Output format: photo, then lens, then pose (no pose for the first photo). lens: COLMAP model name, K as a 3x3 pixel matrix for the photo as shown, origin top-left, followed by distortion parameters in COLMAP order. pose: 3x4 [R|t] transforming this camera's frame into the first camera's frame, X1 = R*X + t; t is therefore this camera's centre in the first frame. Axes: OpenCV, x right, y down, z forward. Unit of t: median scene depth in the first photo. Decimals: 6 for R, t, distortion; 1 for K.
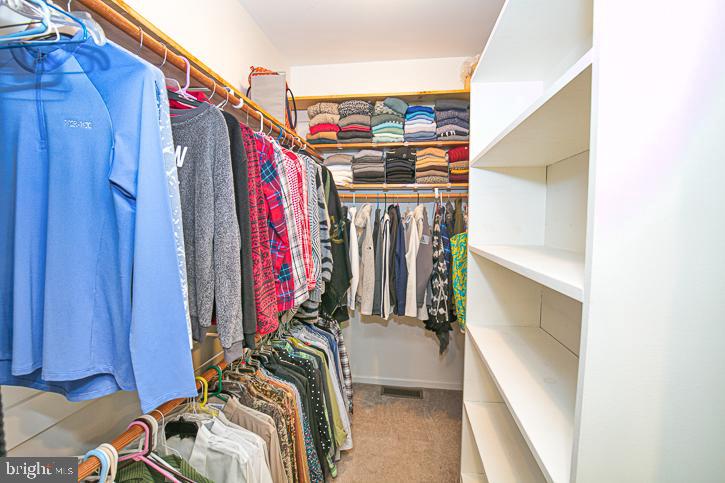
lens RADIAL K [[333.1, 0, 364.6], [0, 333.1, 245.5], [0, 0, 1]] dist [-0.041202, 0.009171]
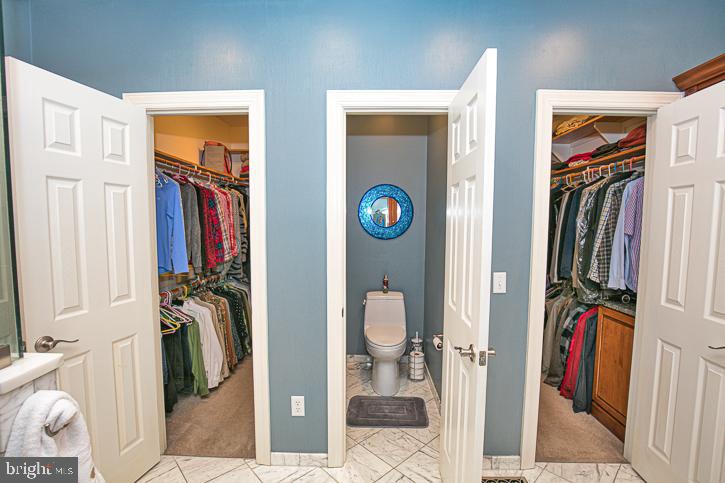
lens RADIAL K [[333.1, 0, 364.6], [0, 333.1, 245.5], [0, 0, 1]] dist [-0.041202, 0.009171]
pose [[0.993465, -0.006767, 0.113936, 0.487968], [0.007117, 0.999971, -0.002669, 0.088772], [-0.113915, 0.003462, 0.993485, -1.376170]]
